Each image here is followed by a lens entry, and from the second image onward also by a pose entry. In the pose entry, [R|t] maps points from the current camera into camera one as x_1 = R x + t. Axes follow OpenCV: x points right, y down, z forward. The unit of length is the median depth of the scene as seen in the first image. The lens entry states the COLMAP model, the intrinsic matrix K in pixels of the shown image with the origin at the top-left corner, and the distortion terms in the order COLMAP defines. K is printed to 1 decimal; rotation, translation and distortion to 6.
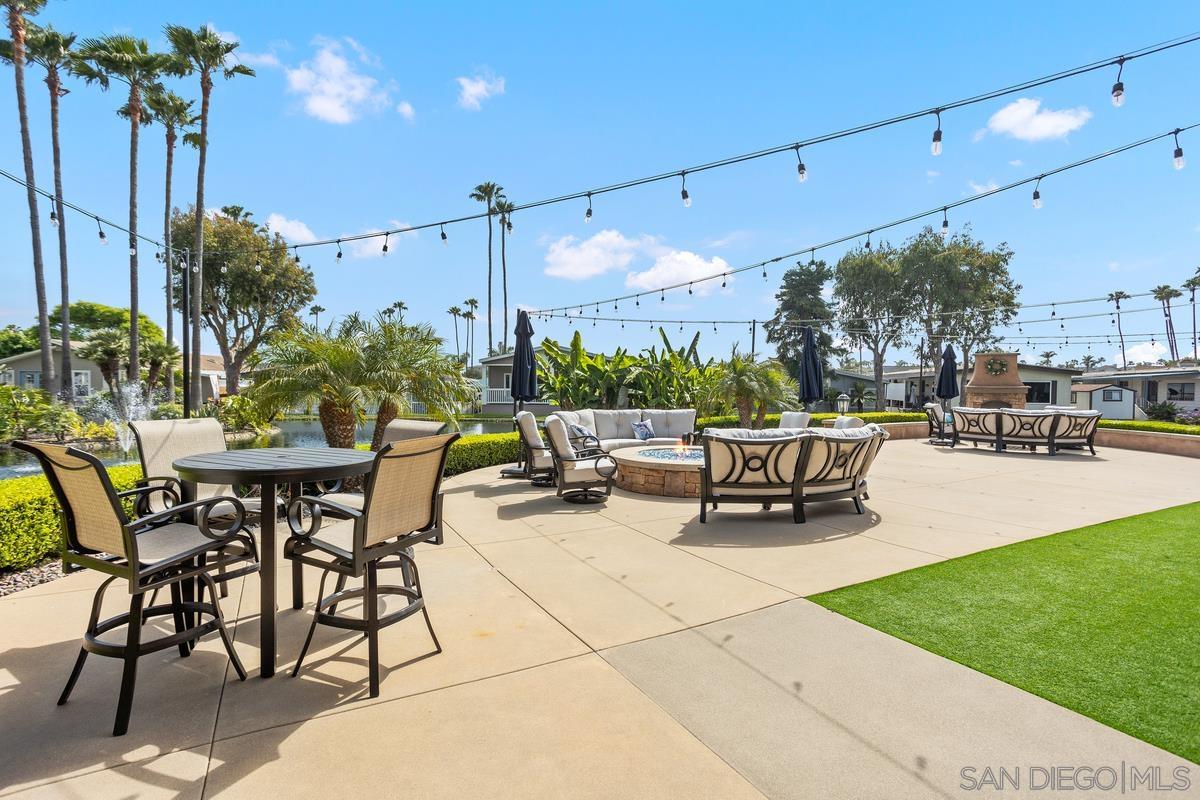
lens RADIAL K [[599.3, 0, 611.6], [0, 599.3, 423.7], [0, 0, 1]] dist [-0.023483, 0.016291]
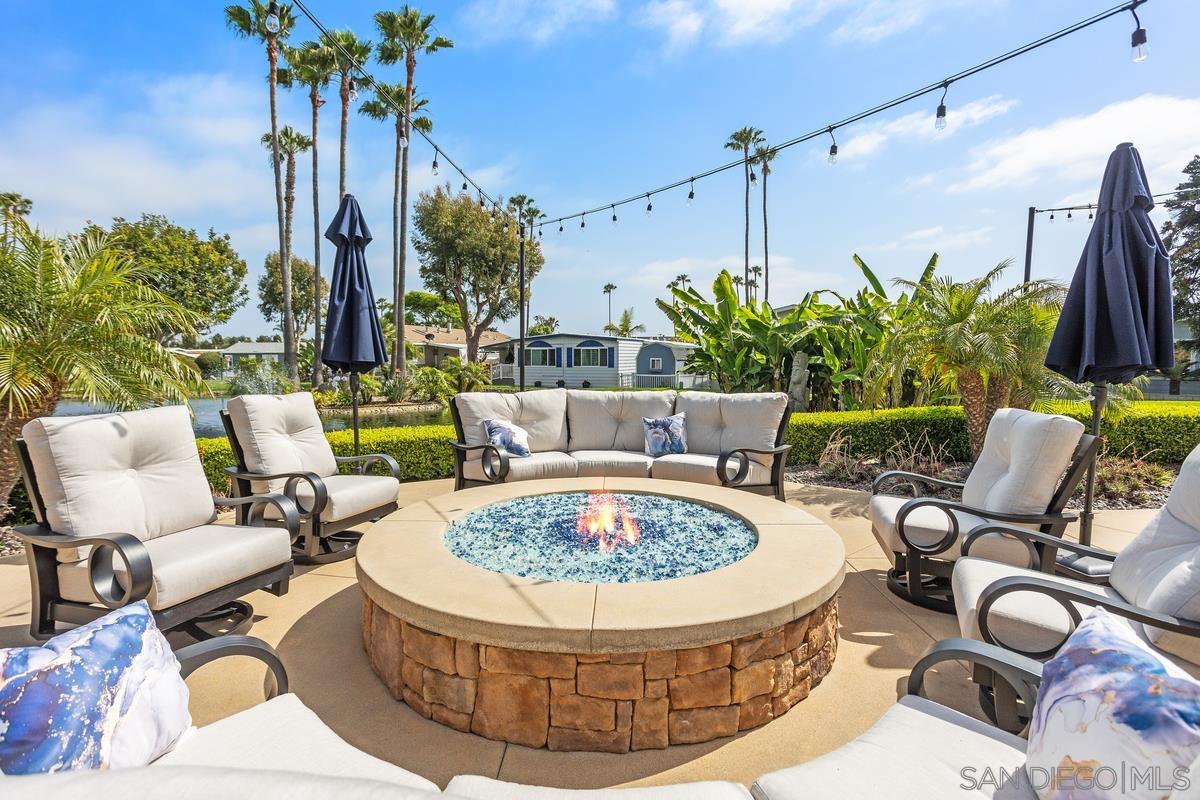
lens RADIAL K [[599.3, 0, 605.3], [0, 599.3, 386.1], [0, 0, 1]] dist [-0.023483, 0.016291]
pose [[0.865129, 0.014670, -0.501335, 0.251911], [-0.024247, 0.999627, -0.012592, -0.020735], [0.500963, 0.023049, 0.865162, 0.561579]]
